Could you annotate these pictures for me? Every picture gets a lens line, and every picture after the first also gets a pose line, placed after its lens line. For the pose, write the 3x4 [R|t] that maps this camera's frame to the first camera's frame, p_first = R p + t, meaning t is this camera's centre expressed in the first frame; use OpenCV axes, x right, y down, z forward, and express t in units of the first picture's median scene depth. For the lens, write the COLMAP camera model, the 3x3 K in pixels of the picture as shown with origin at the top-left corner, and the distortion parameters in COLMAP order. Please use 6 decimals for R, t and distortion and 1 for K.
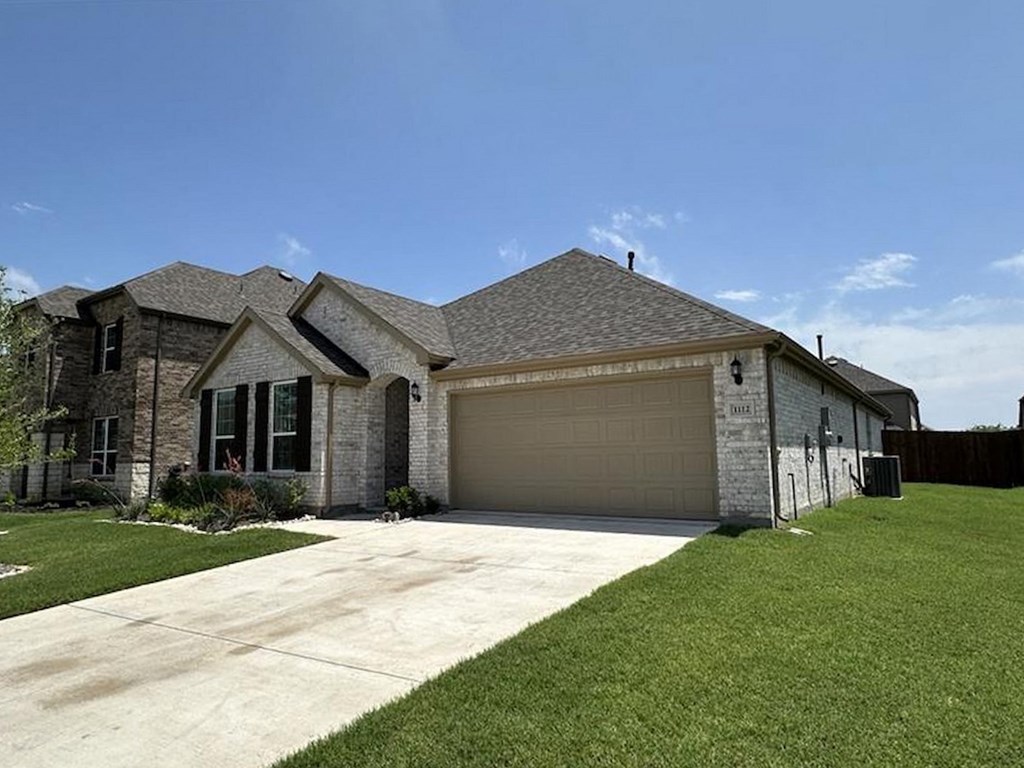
lens RADIAL K [[625.1, 0, 508.8], [0, 625.1, 388.5], [0, 0, 1]] dist [0.001248, 0.001659]
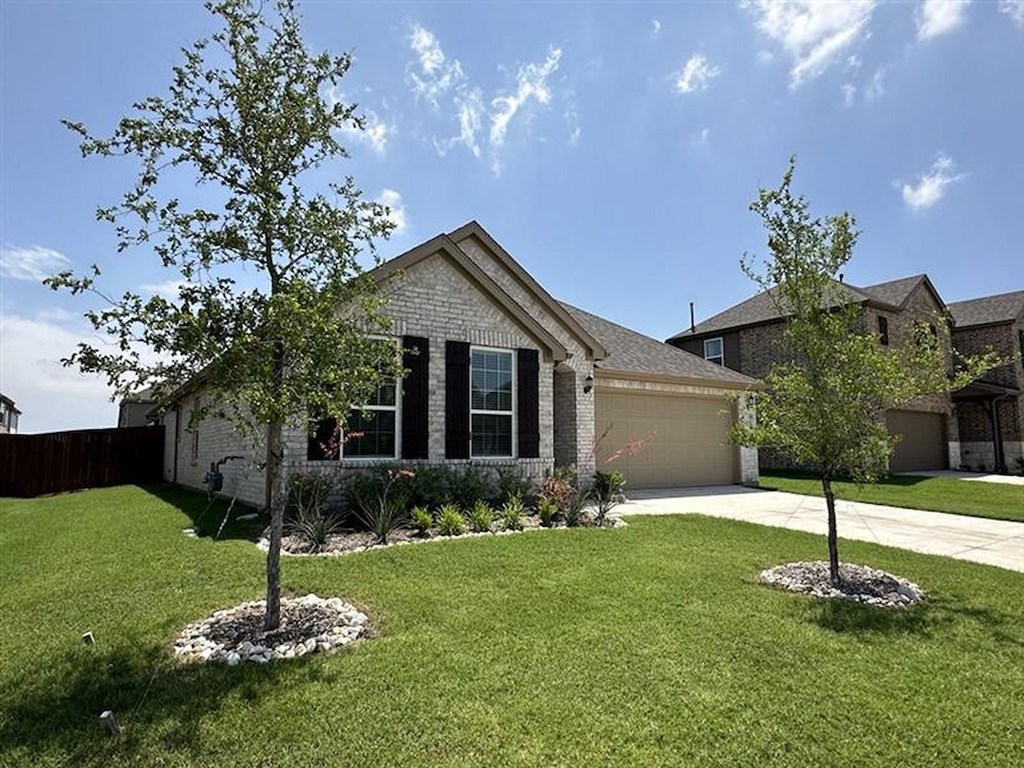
lens RADIAL K [[625.1, 0, 509.9], [0, 625.1, 382.9], [0, 0, 1]] dist [0.001248, 0.001659]
pose [[0.357815, 0.116704, 0.926471, -1.206217], [-0.105361, 0.990869, -0.084124, 0.109376], [-0.927829, -0.067513, 0.366844, 0.739754]]
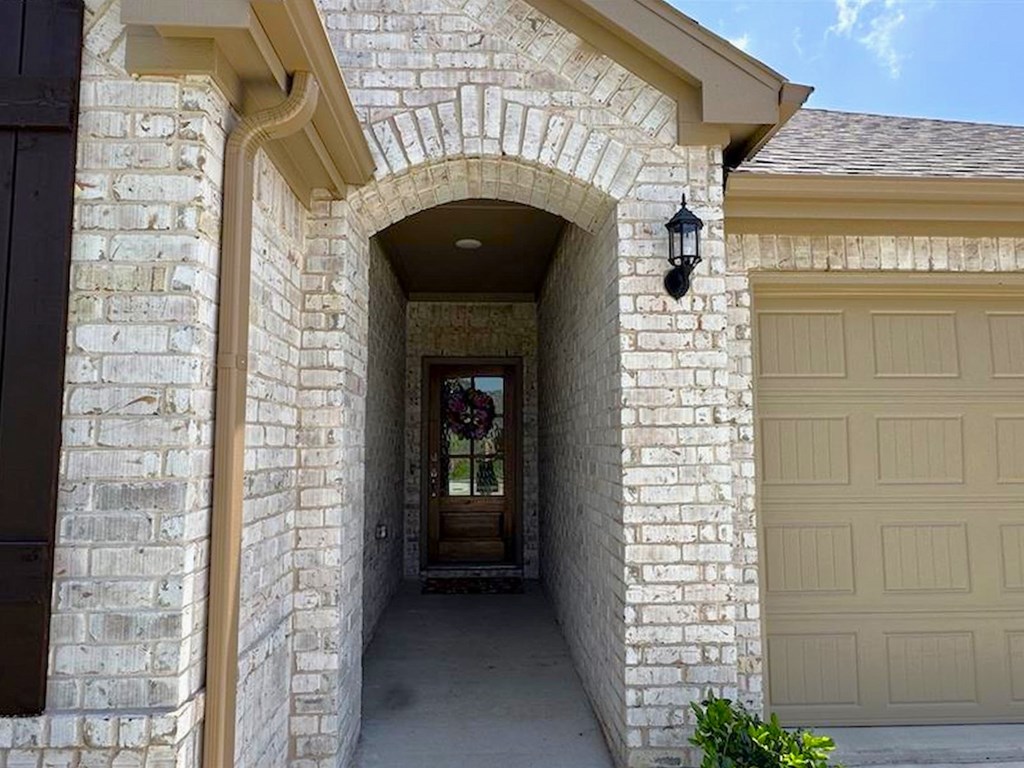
lens RADIAL K [[625.1, 0, 510.8], [0, 625.1, 385.0], [0, 0, 1]] dist [0.001248, 0.001659]
pose [[0.795150, 0.064627, 0.602960, -0.332605], [-0.075771, 0.997101, -0.006949, 0.060454], [-0.601661, -0.040161, 0.797741, 0.866733]]
